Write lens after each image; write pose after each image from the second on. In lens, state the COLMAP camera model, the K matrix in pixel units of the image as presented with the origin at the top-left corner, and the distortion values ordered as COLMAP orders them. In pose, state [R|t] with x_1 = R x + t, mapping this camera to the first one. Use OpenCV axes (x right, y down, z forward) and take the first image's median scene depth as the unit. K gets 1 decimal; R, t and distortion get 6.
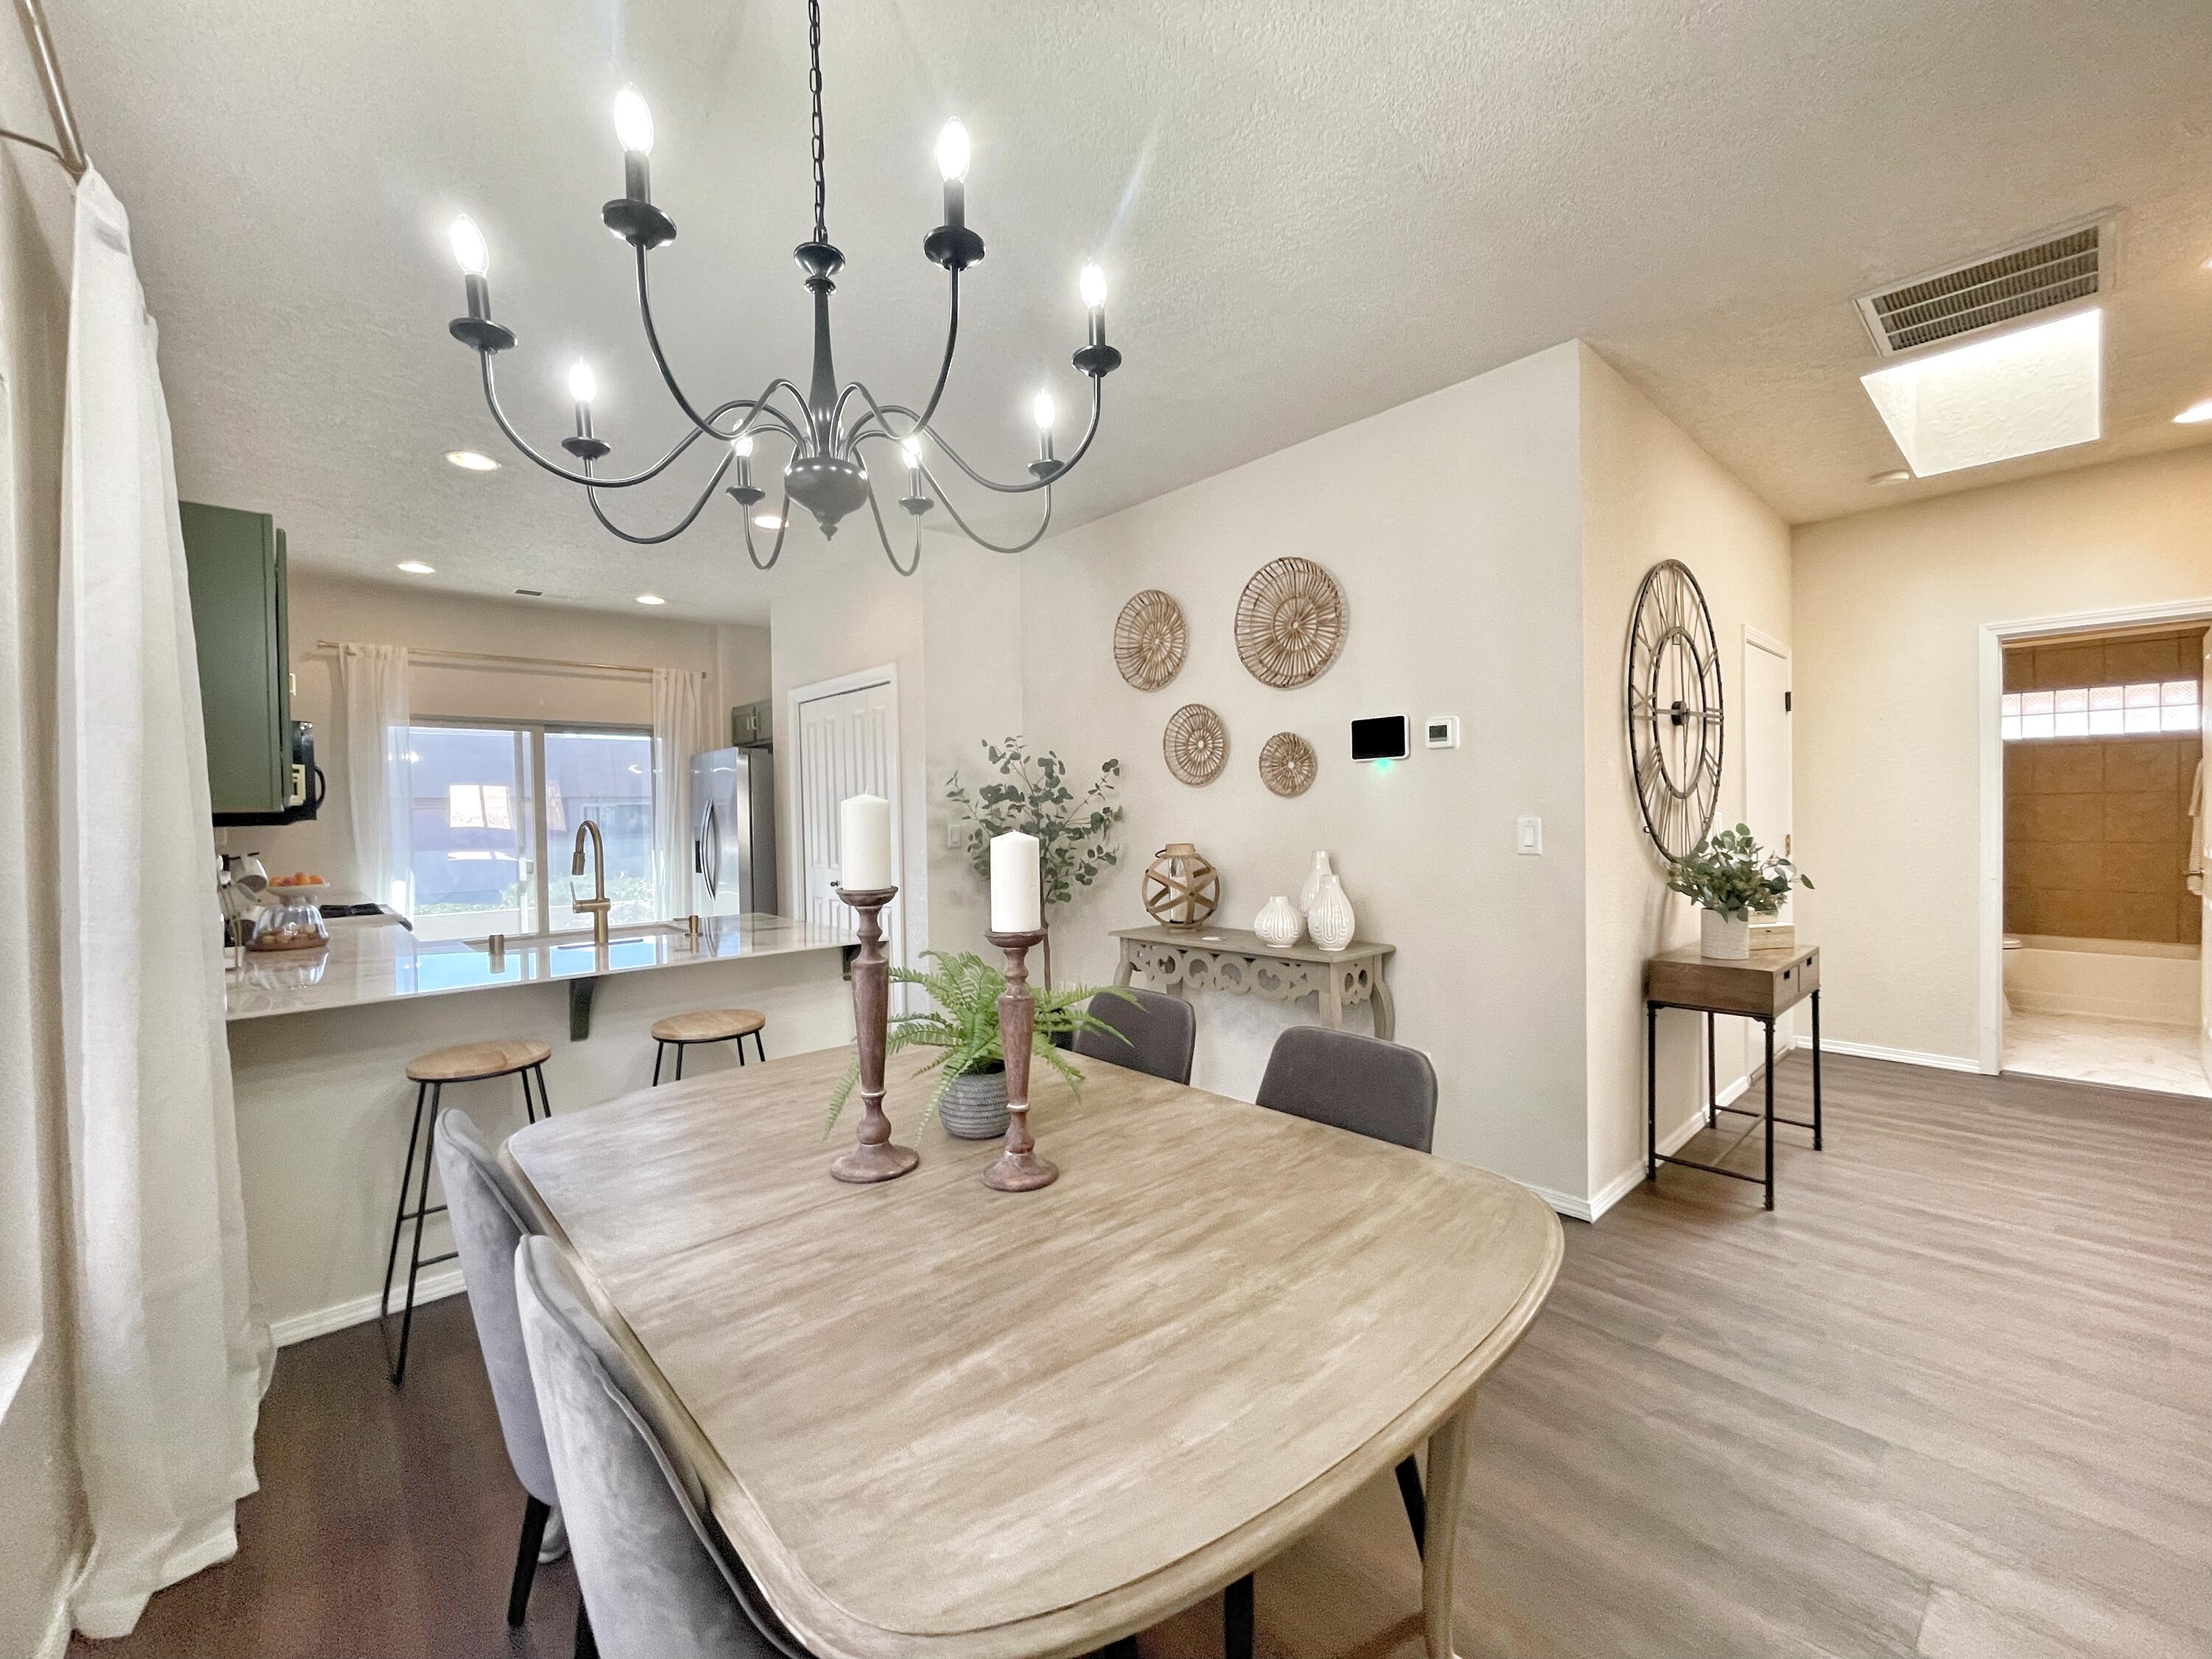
lens RADIAL K [[884.1, 0, 1098.3], [0, 884.1, 830.0], [0, 0, 1]] dist [-0.000535, -0.000135]
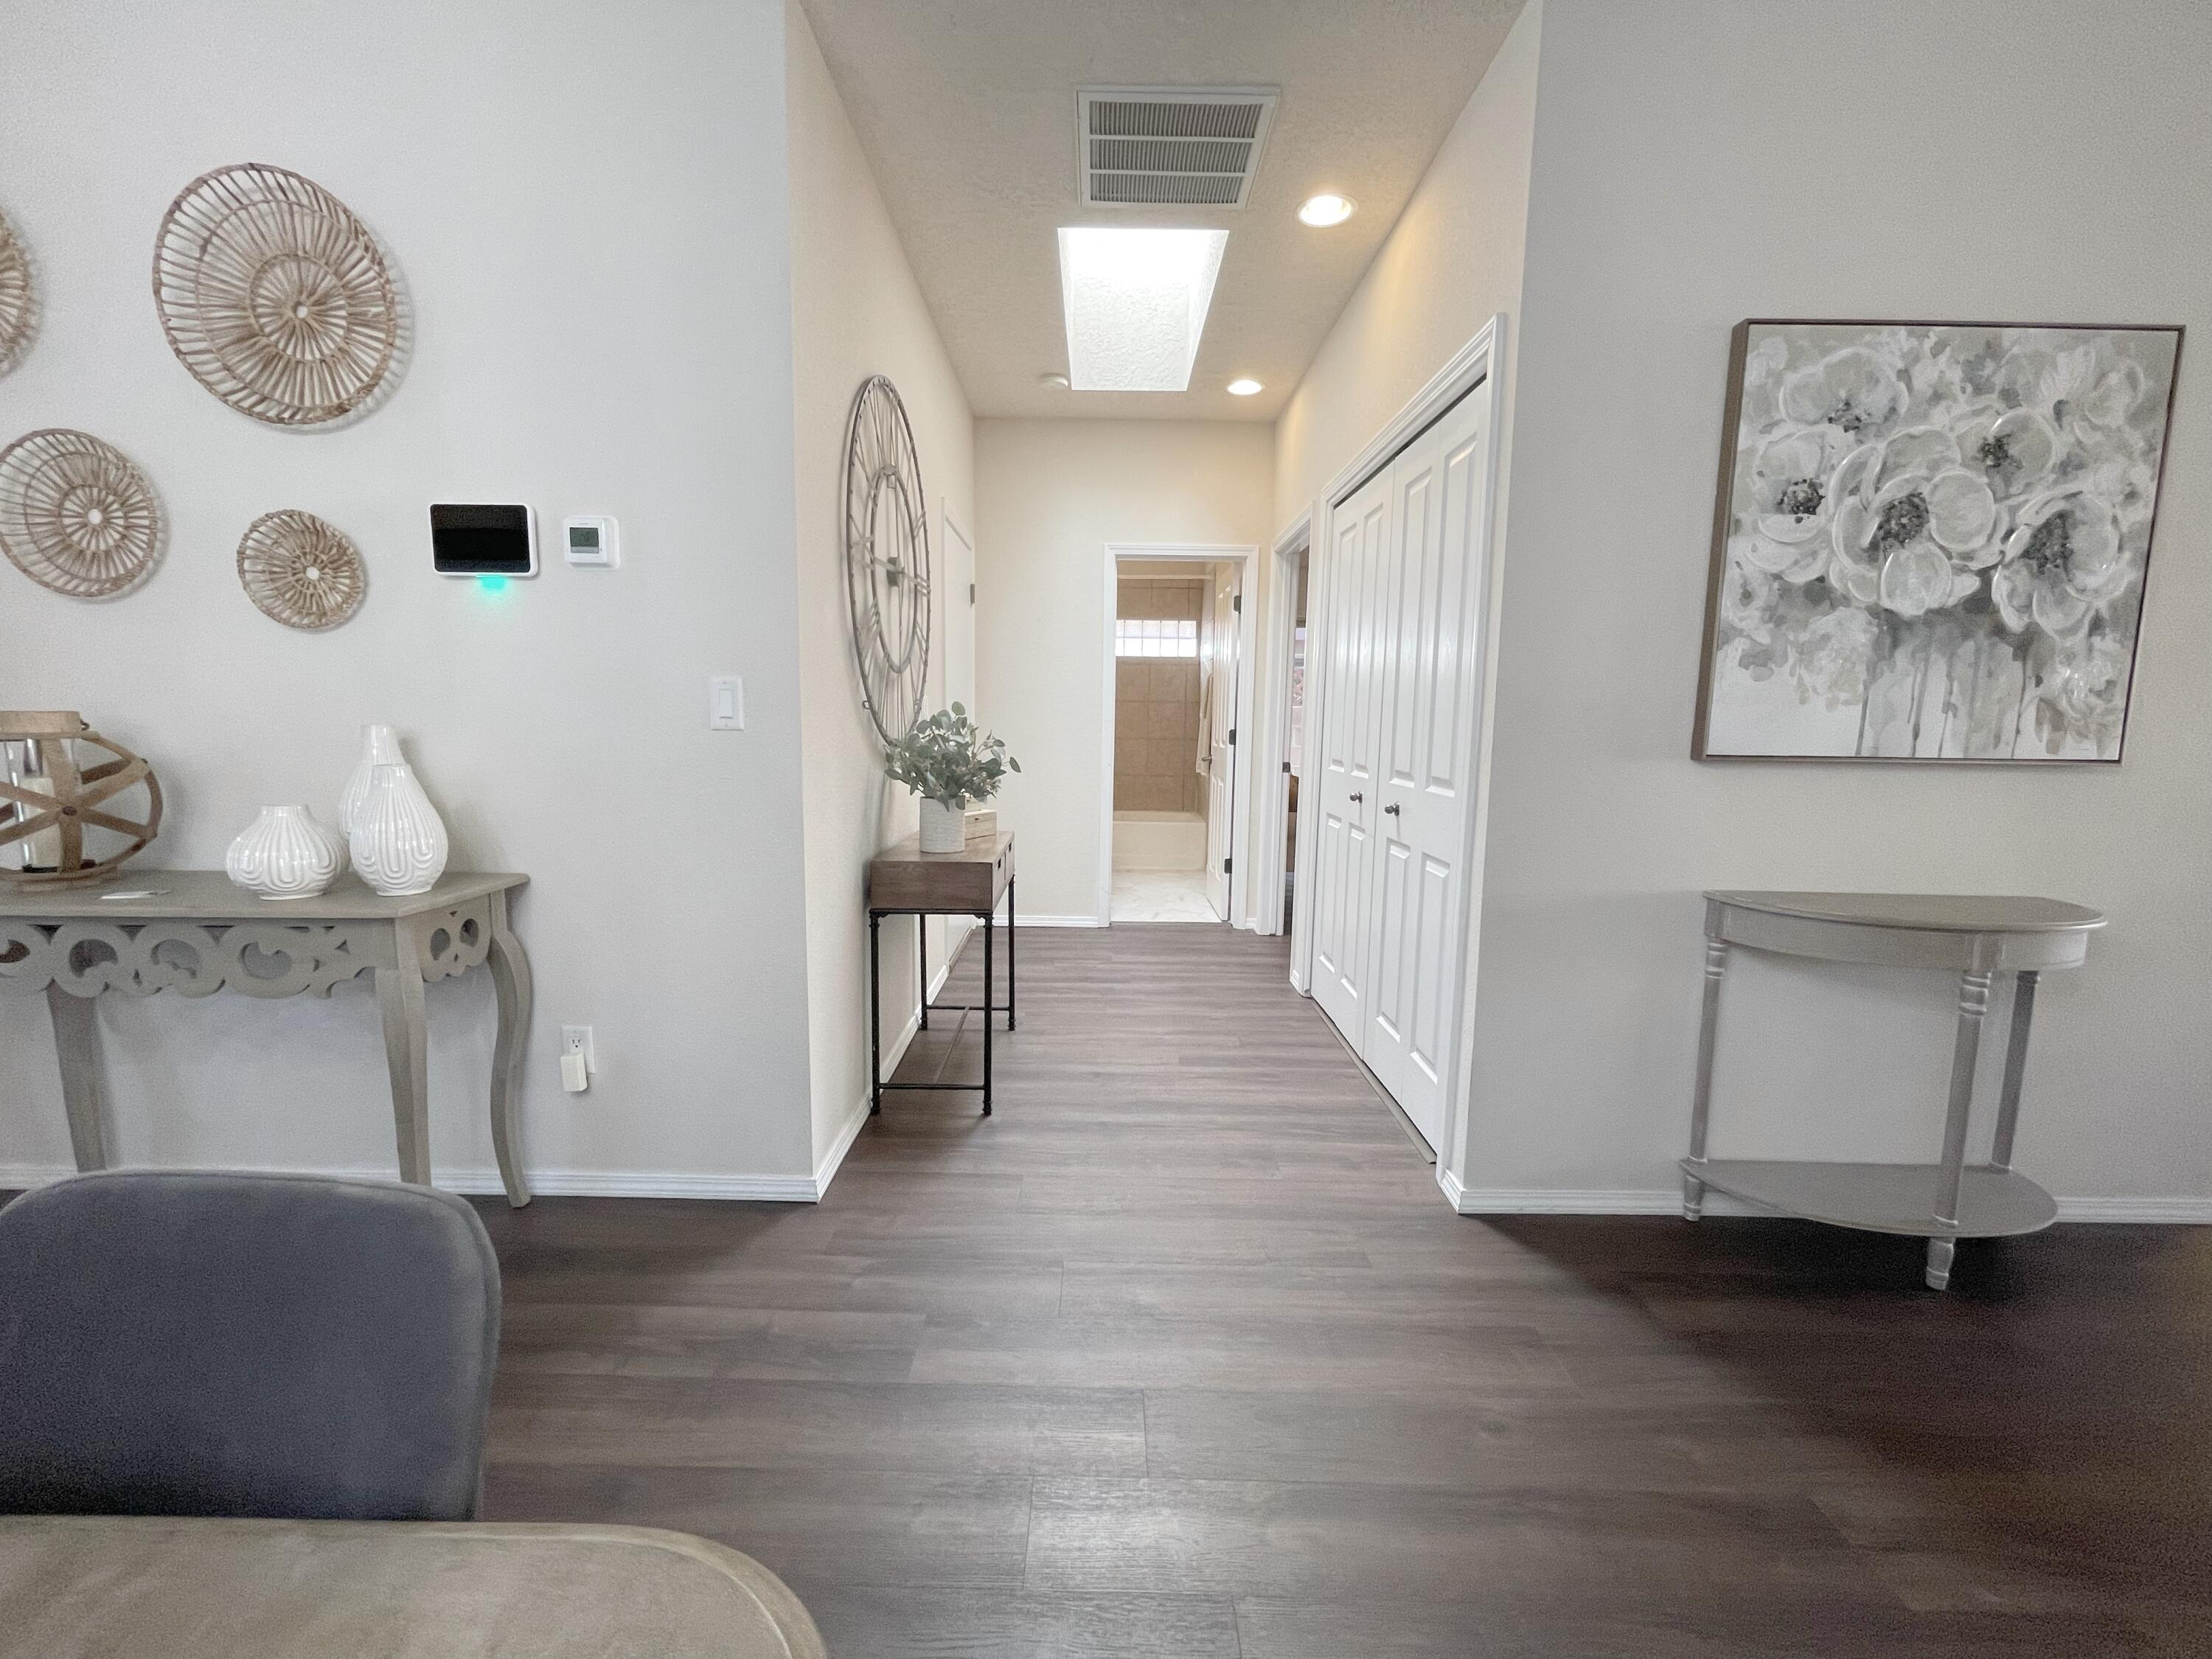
lens RADIAL K [[884.1, 0, 1098.3], [0, 884.1, 830.0], [0, 0, 1]] dist [-0.000535, -0.000135]
pose [[0.660616, -0.065701, 0.747844, 0.133670], [-0.015612, 0.994745, 0.101183, 0.027928], [-0.750562, -0.078518, 0.656119, 0.275698]]
